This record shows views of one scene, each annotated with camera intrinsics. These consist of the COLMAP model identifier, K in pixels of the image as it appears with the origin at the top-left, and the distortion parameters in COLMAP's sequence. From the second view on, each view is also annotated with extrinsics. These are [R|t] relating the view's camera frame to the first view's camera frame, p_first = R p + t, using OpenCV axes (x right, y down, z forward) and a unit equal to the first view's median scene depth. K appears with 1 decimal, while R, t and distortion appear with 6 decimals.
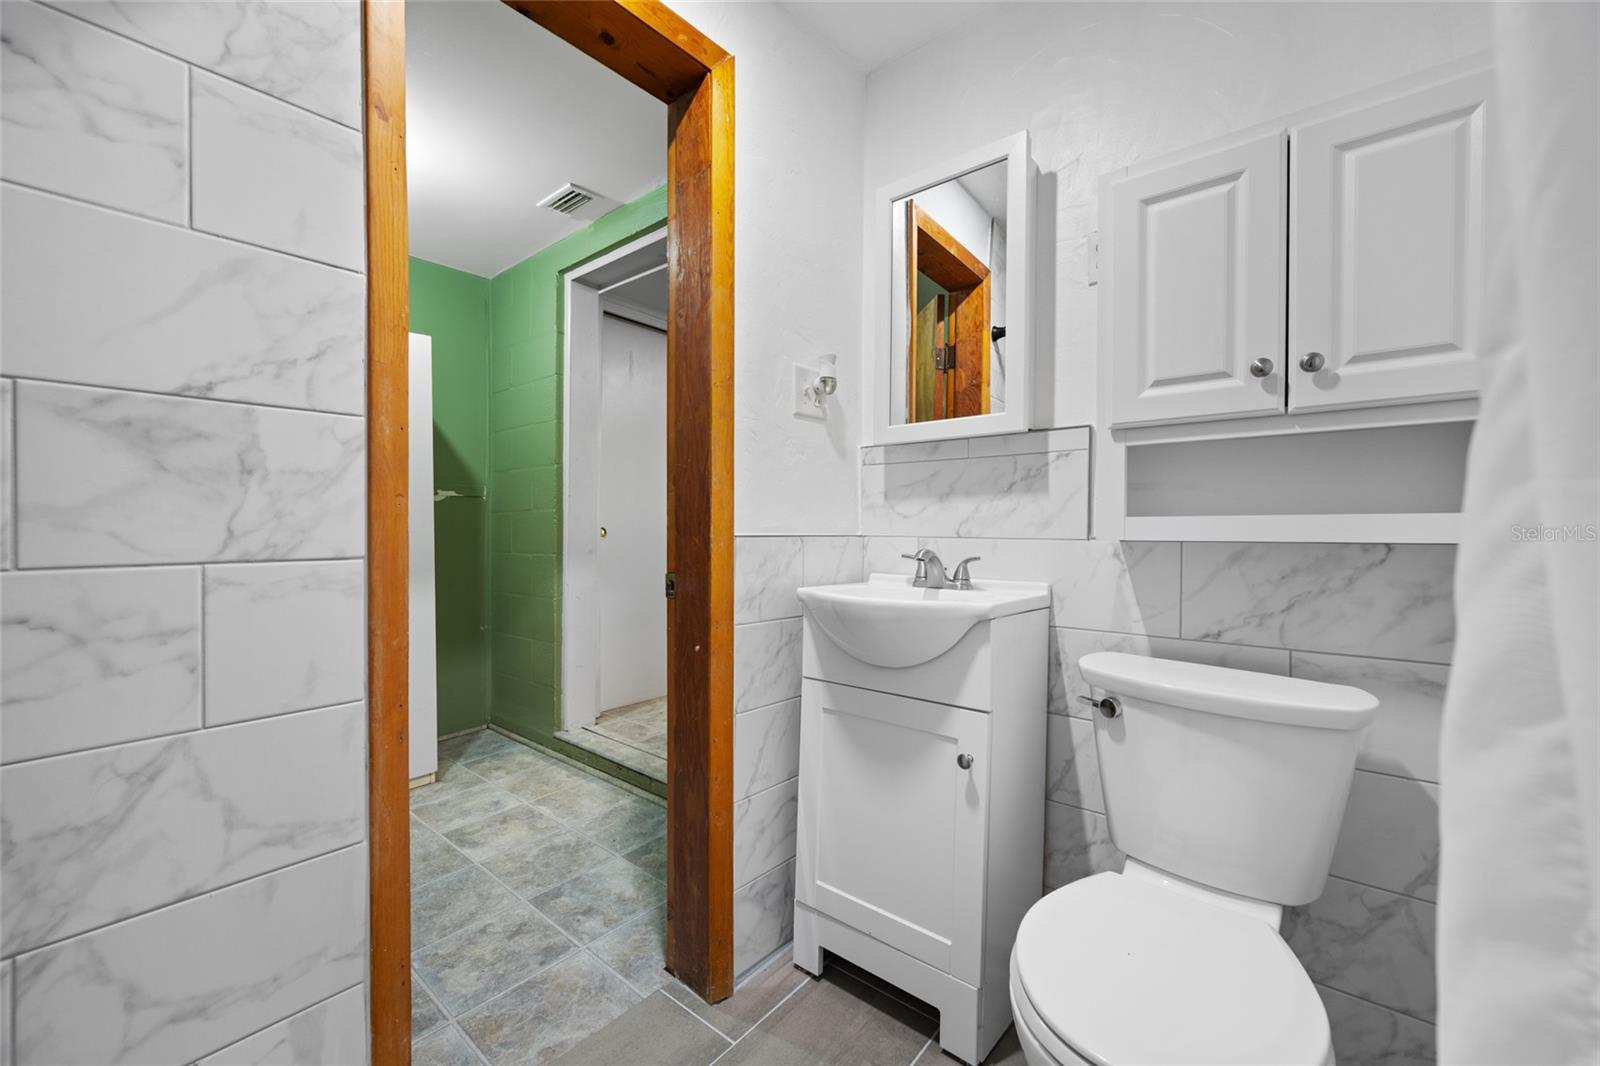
lens RADIAL K [[633.8, 0, 793.2], [0, 633.8, 529.6], [0, 0, 1]] dist [-0.004365, -0.000109]
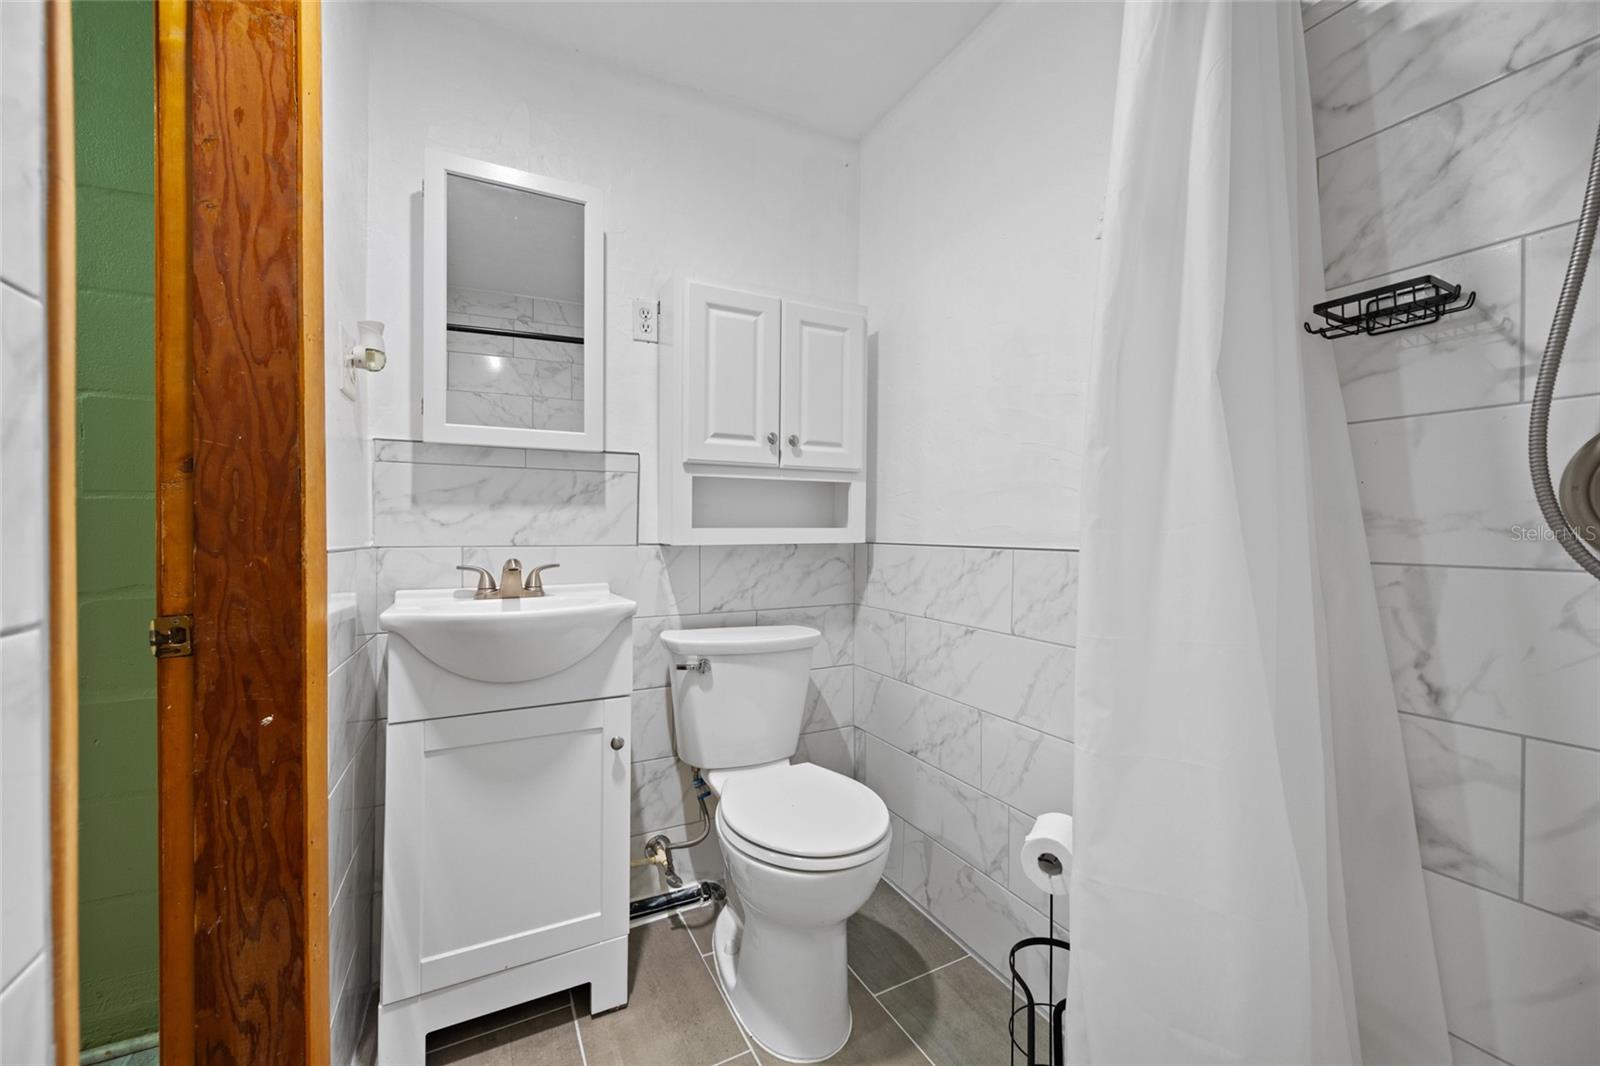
lens RADIAL K [[633.8, 0, 805.0], [0, 633.8, 536.0], [0, 0, 1]] dist [-0.004365, -0.000109]
pose [[0.377443, -0.009152, 0.925988, -0.537273], [0.002646, 0.999958, 0.008804, -0.012123], [-0.926029, -0.000873, 0.377451, 0.214713]]
